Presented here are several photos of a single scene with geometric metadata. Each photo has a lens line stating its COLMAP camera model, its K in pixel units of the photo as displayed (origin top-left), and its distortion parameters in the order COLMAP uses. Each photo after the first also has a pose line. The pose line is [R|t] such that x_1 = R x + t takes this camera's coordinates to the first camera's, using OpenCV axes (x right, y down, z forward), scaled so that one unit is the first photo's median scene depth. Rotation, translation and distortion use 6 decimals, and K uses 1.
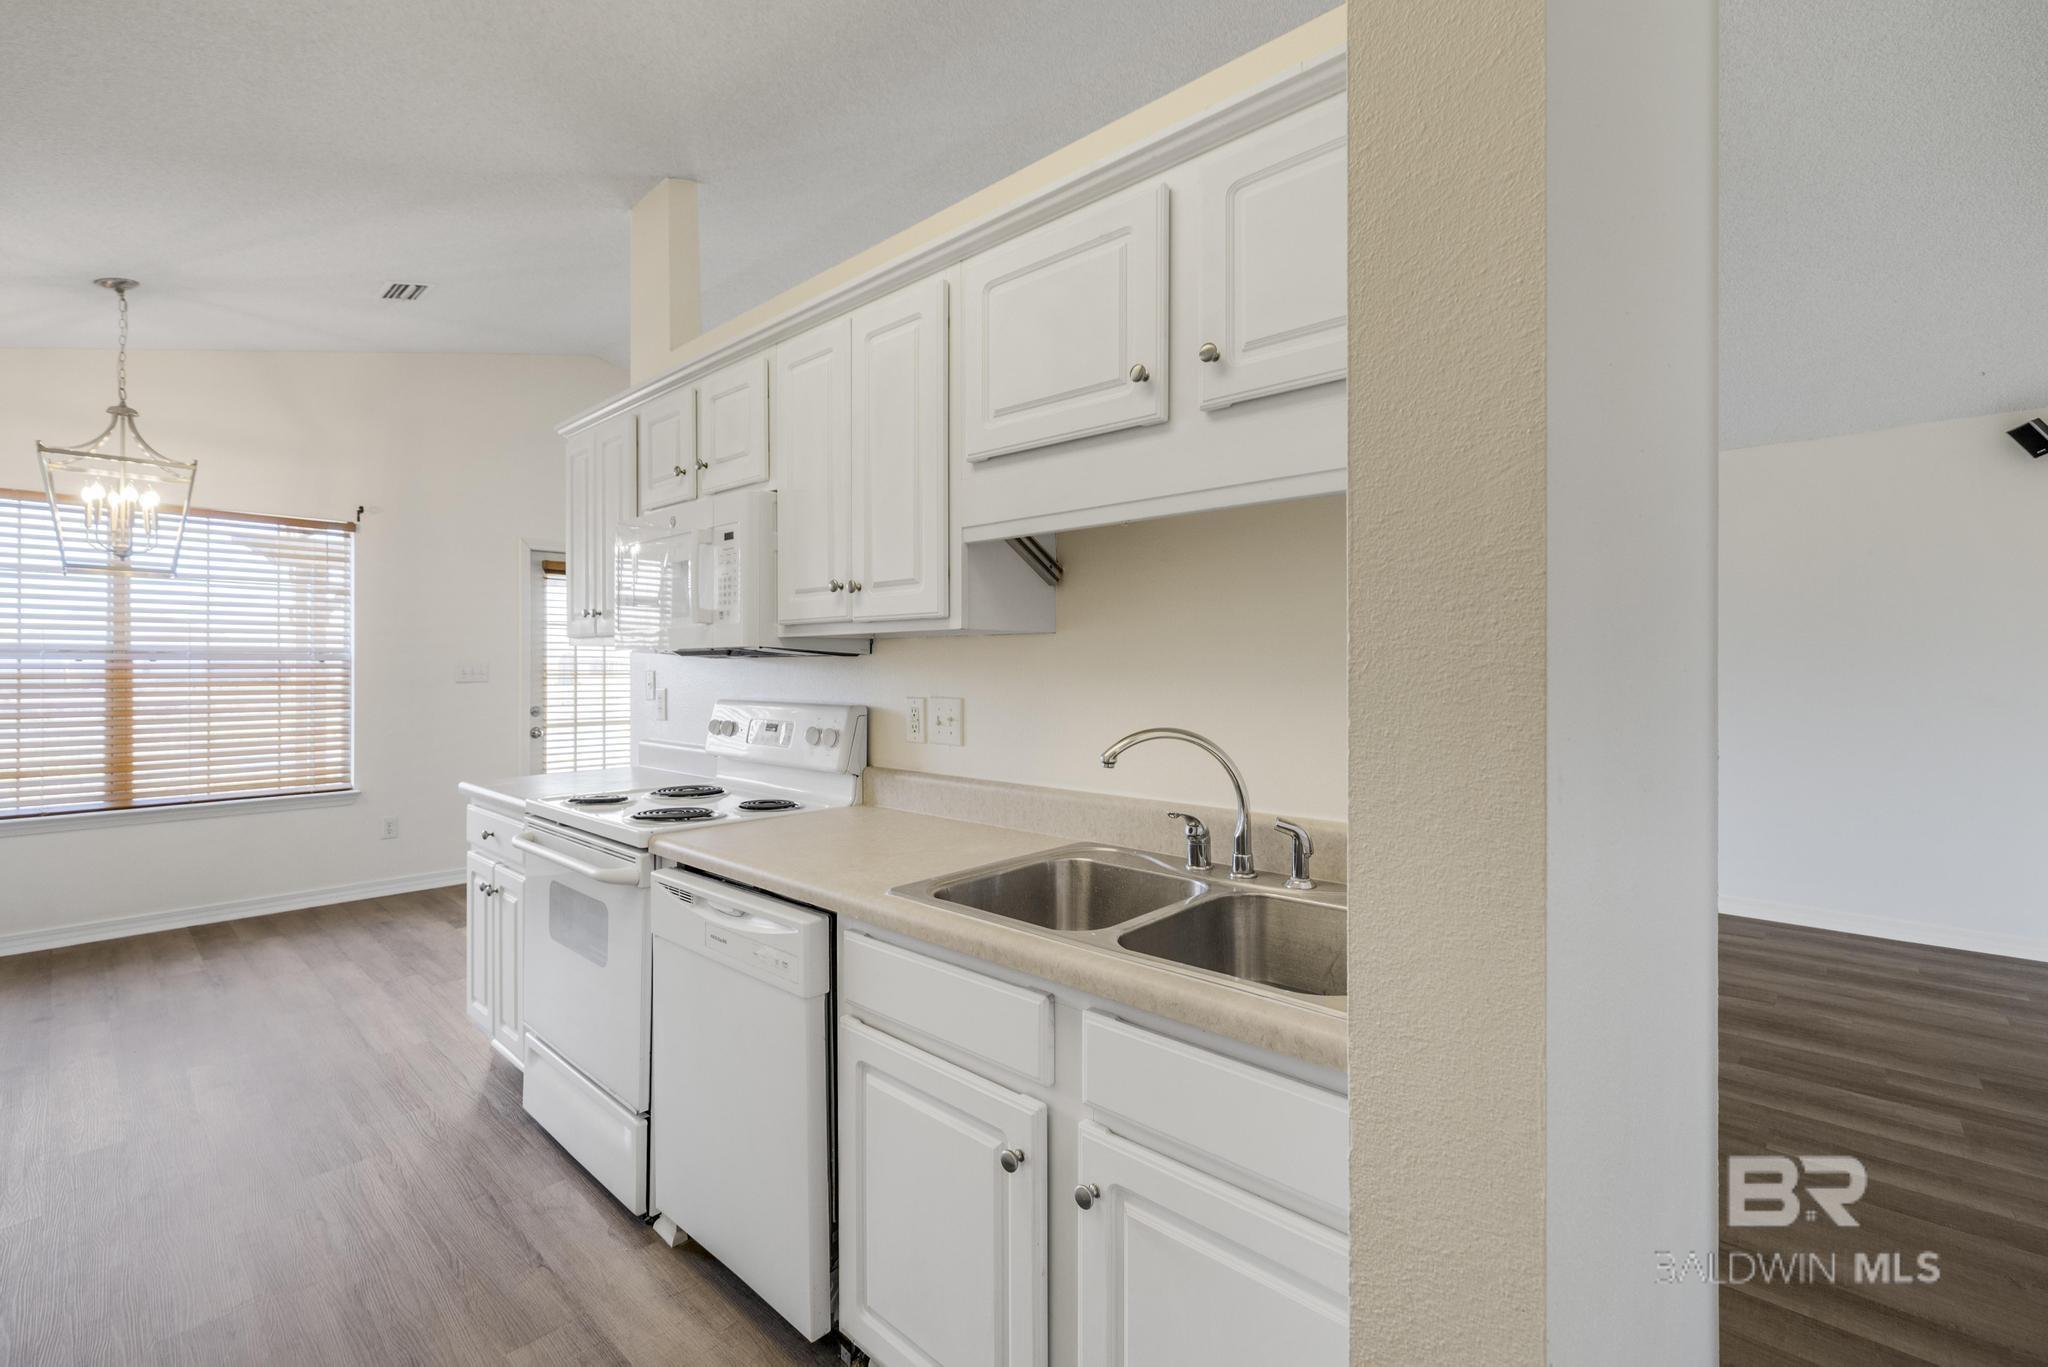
lens RADIAL K [[881.9, 0, 1029.1], [0, 881.9, 665.6], [0, 0, 1]] dist [0.002888, 0.000510]
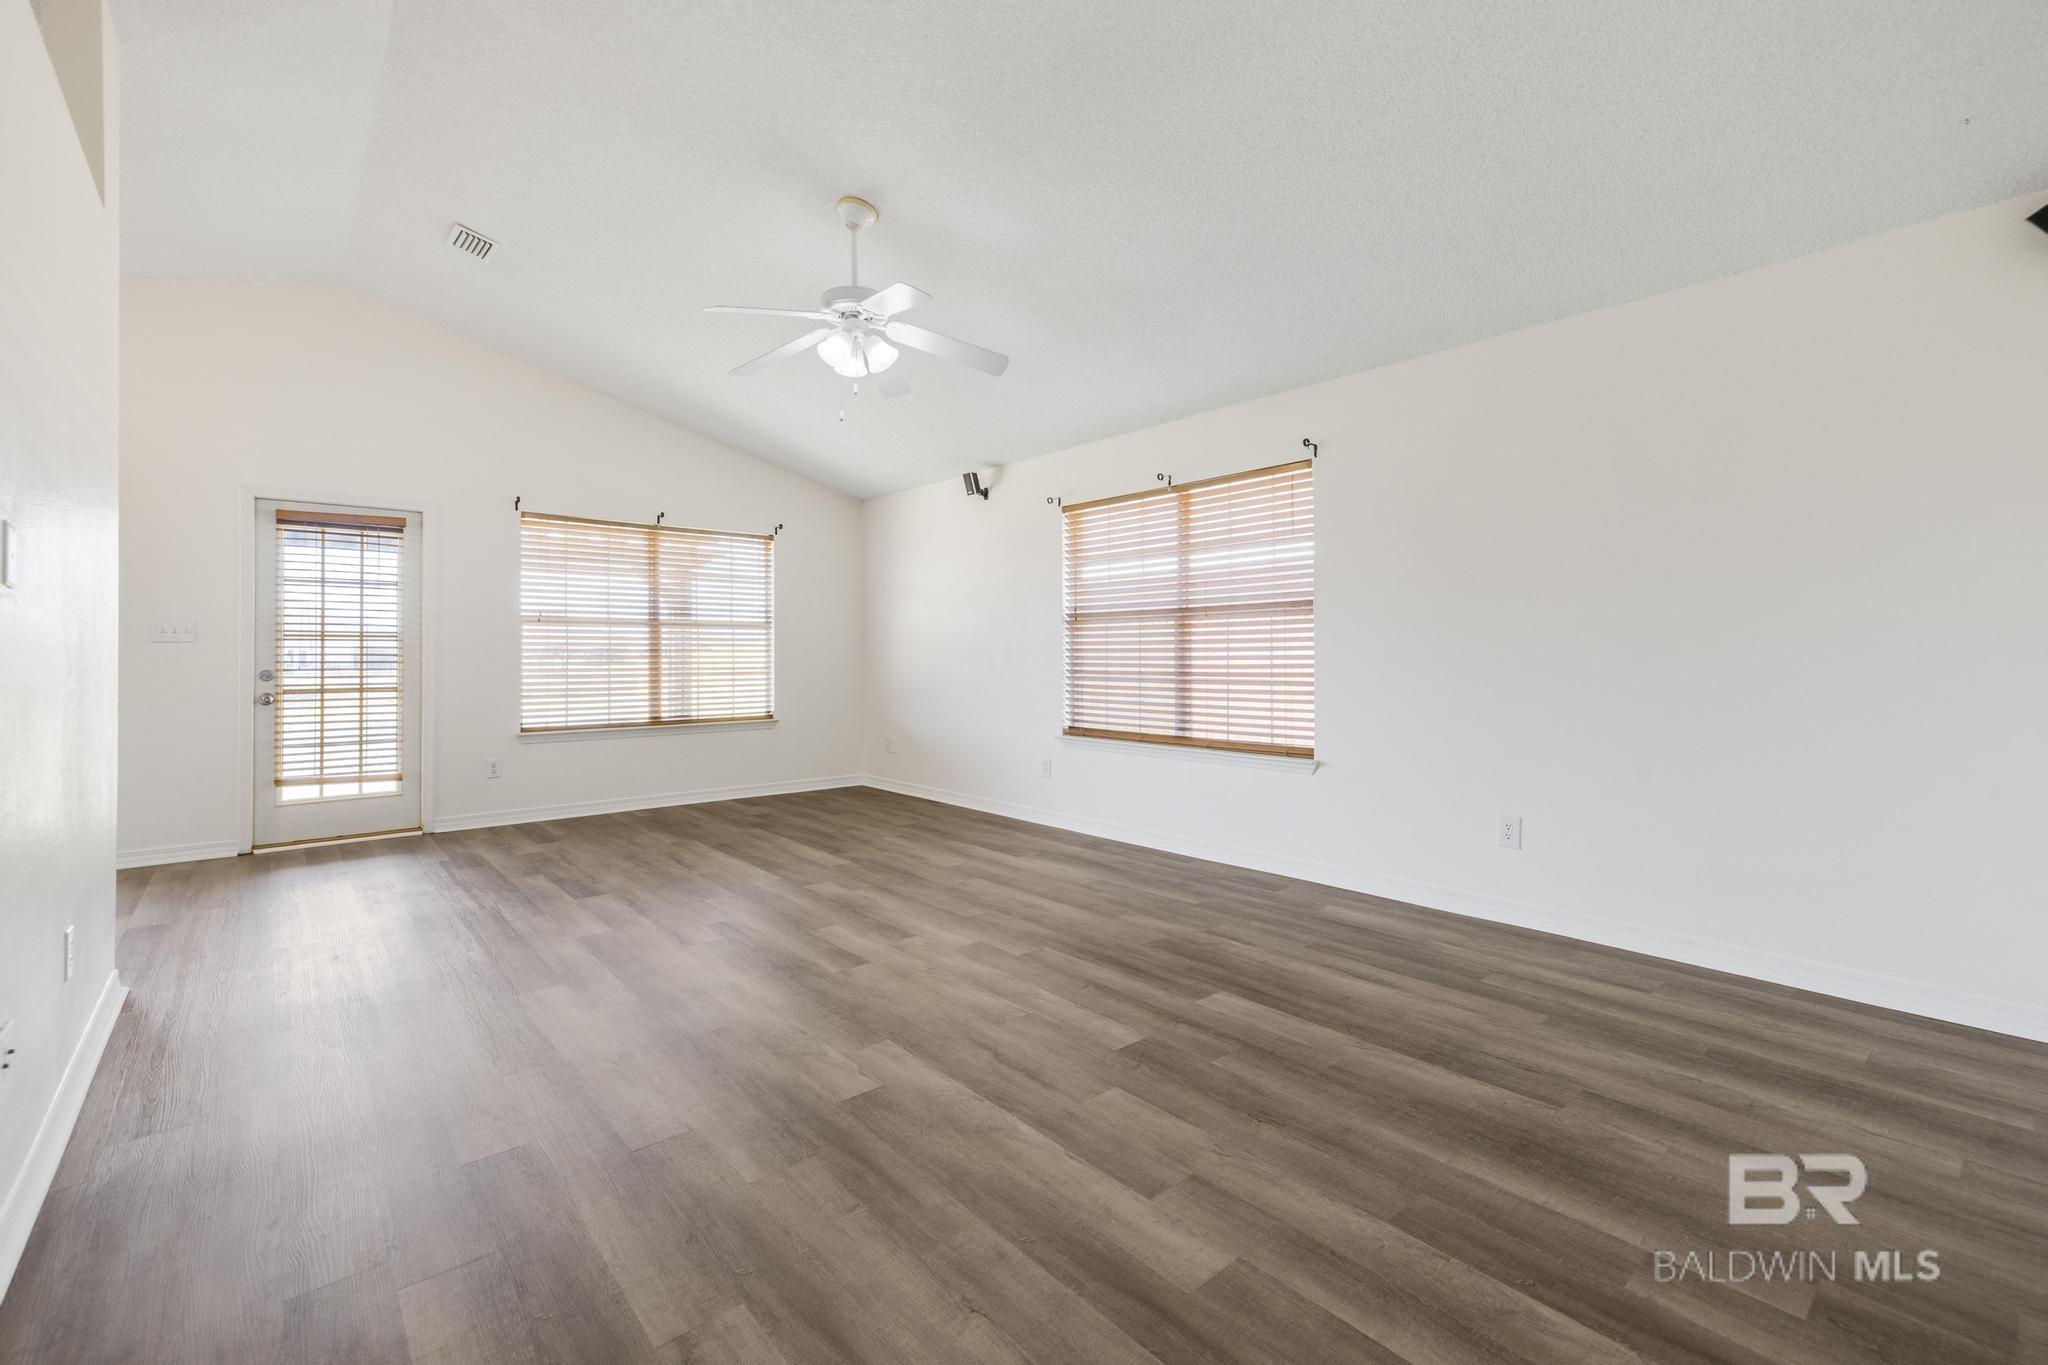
lens RADIAL K [[871.7, 0, 1031.2], [0, 871.7, 649.9], [0, 0, 1]] dist [0.017016, 0.000043]
pose [[0.992358, -0.005189, -0.123283, 0.418039], [0.004219, 0.999958, -0.008132, 0.045466], [0.123320, 0.007550, 0.992338, 0.248451]]
